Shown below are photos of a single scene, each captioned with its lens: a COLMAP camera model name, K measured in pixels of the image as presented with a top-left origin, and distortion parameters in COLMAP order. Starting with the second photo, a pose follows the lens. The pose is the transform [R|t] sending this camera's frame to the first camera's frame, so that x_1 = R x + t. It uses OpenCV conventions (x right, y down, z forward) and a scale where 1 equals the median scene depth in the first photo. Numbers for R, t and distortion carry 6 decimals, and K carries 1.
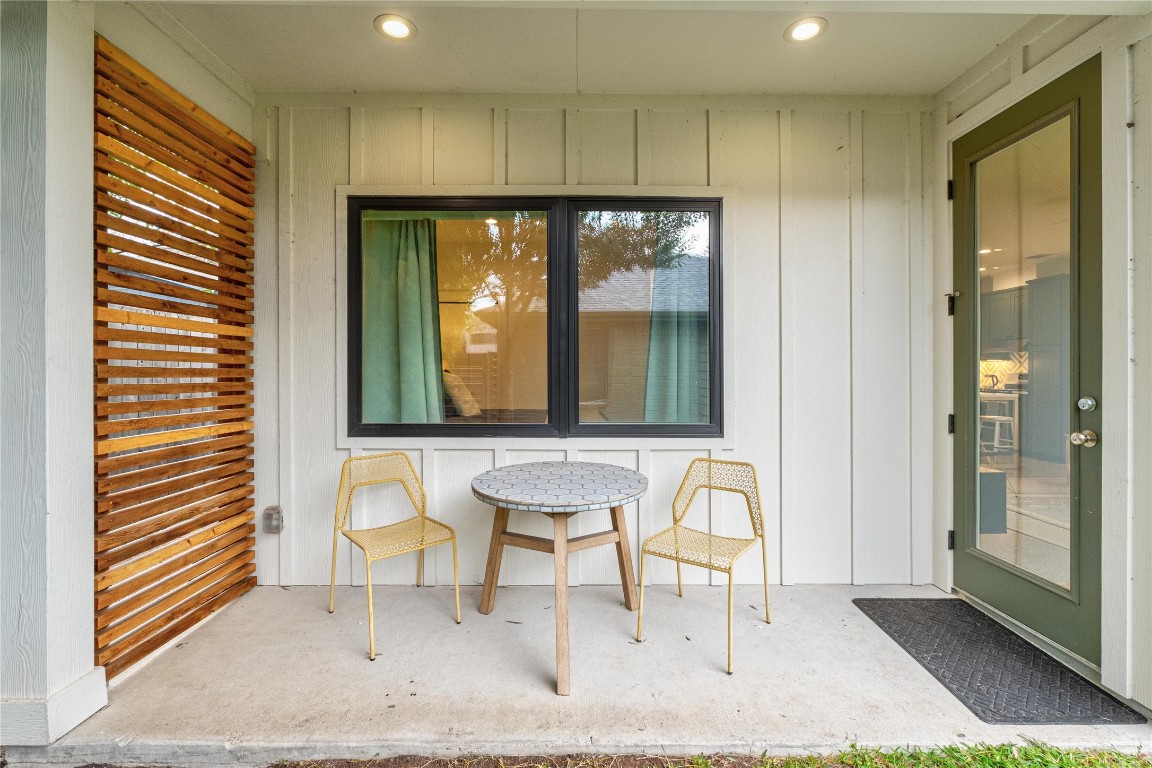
lens RADIAL K [[546.6, 0, 575.3], [0, 546.6, 369.8], [0, 0, 1]] dist [-0.000390, -0.000063]
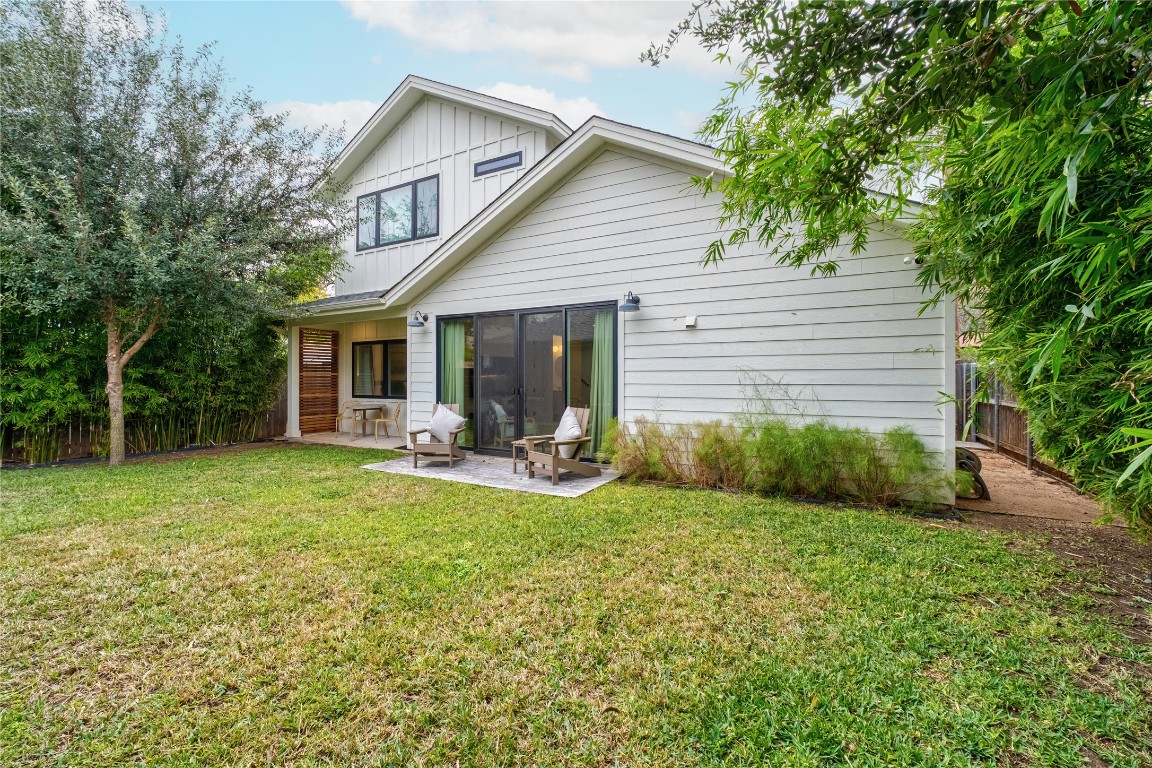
lens RADIAL K [[493.7, 0, 576.0], [0, 493.7, 384.0], [0, 0, 1]] dist [-0.000299, 0.000058]
pose [[0.856710, 0.008782, -0.515724, 3.284208], [-0.001489, 0.999893, 0.014554, -0.053040], [0.515797, -0.011700, 0.856631, -1.521132]]
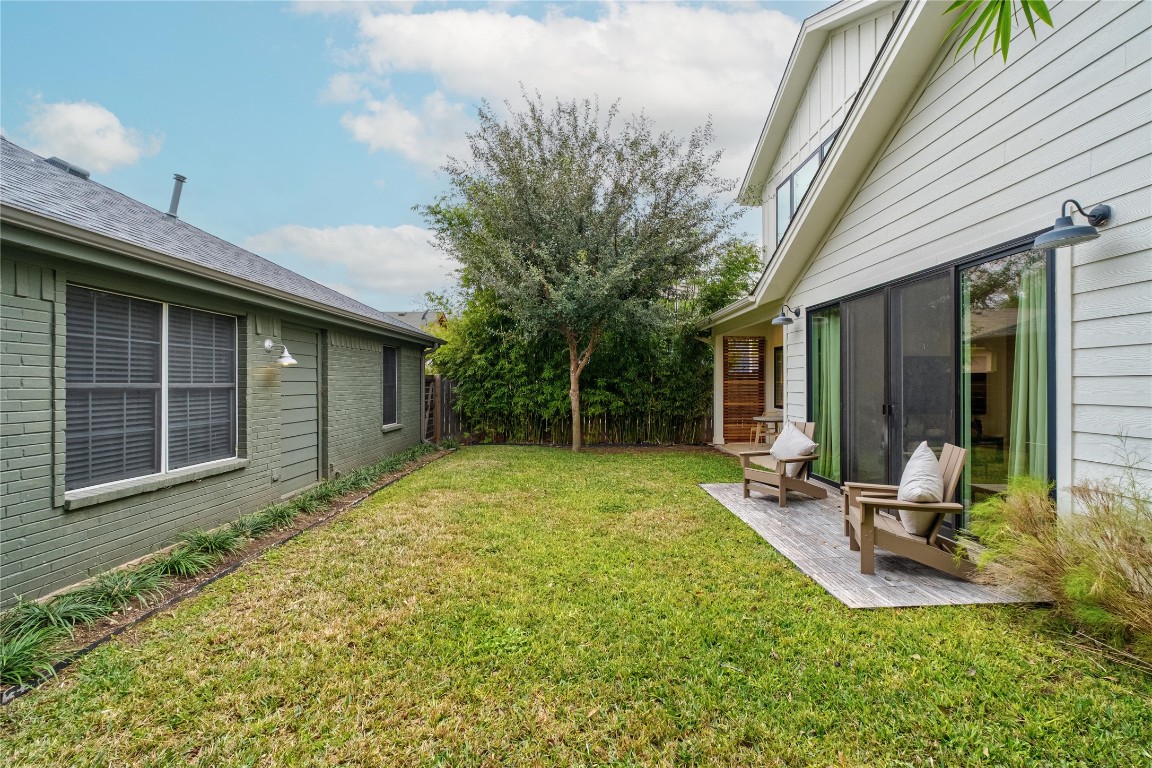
lens RADIAL K [[493.7, 0, 576.0], [0, 493.7, 384.0], [0, 0, 1]] dist [-0.000299, 0.000058]
pose [[-0.004543, 0.001437, -0.999989, 3.357734], [-0.000289, 0.999999, 0.001438, -0.063970], [0.999990, 0.000296, -0.004542, -0.465351]]
